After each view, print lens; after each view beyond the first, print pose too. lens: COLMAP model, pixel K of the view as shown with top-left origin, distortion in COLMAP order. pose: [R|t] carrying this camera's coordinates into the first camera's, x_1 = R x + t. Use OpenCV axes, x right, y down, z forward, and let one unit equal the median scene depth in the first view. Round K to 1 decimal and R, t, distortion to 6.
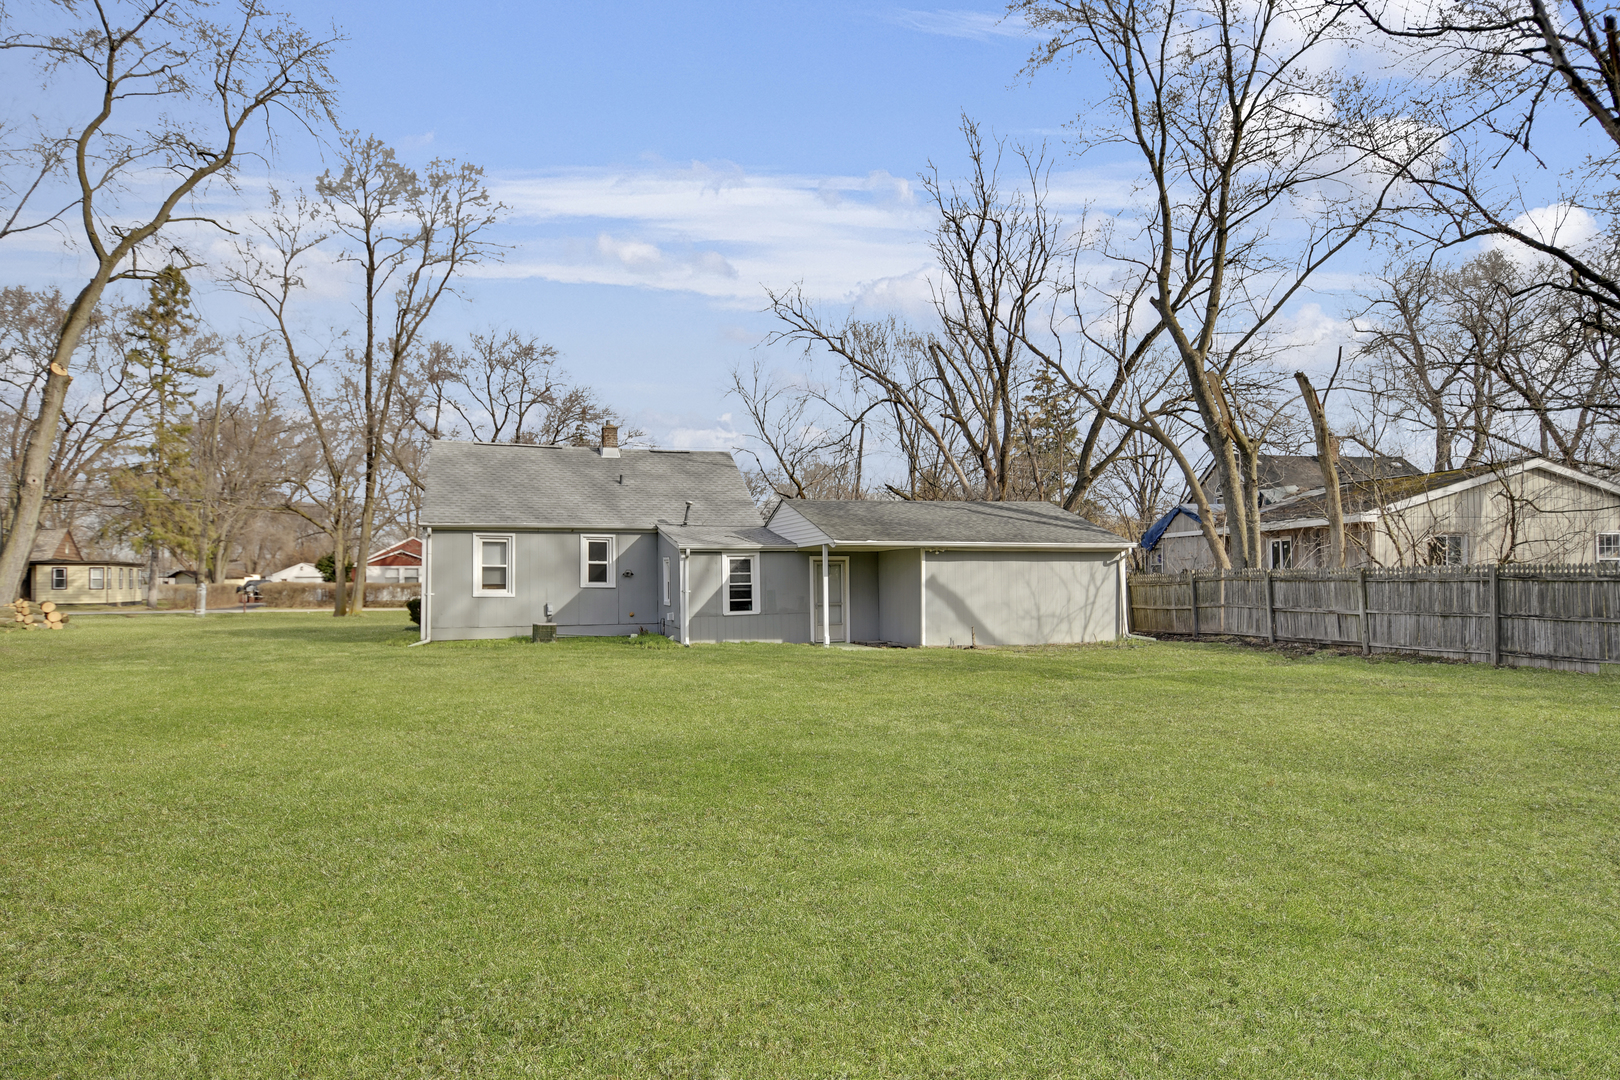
lens RADIAL K [[857.2, 0, 809.4], [0, 857.2, 535.4], [0, 0, 1]] dist [0.020622, -0.042092]
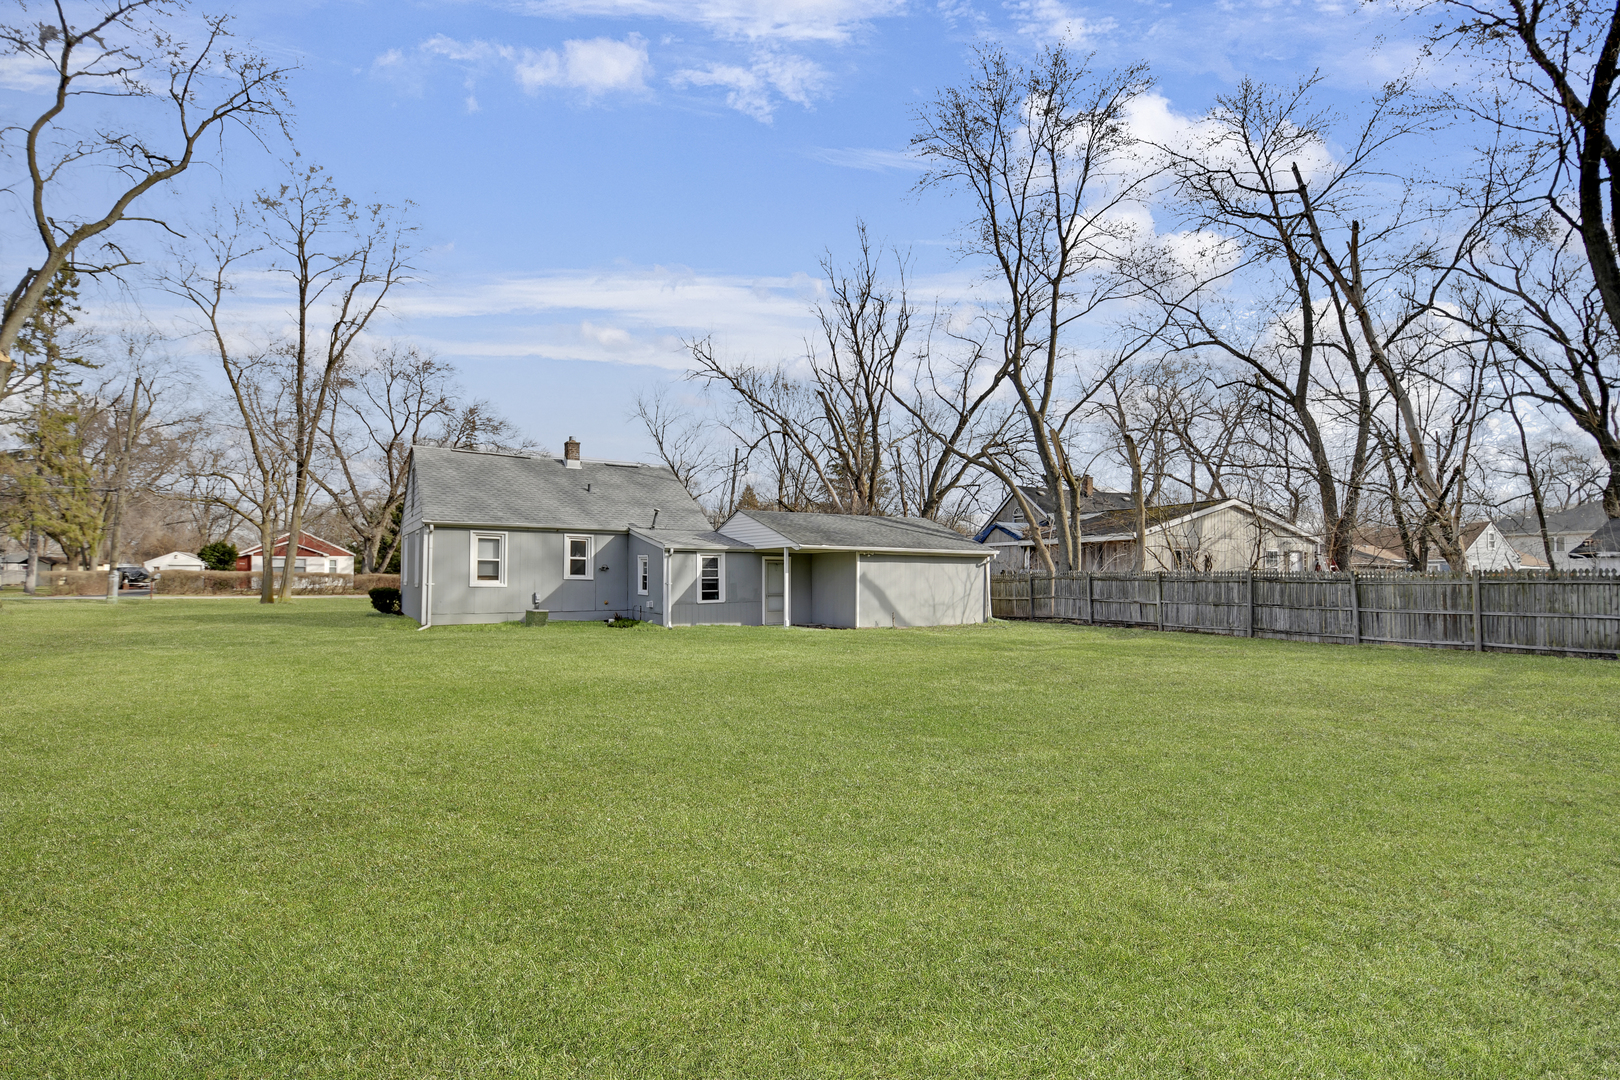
lens RADIAL K [[702.8, 0, 810.0], [0, 702.8, 540.0], [0, 0, 1]] dist [-0.000747, -0.014935]
pose [[0.970634, 0.023817, 0.239378, -0.173963], [-0.024327, 0.999704, -0.000823, -0.000212], [-0.239327, -0.005025, 0.970926, -0.010977]]
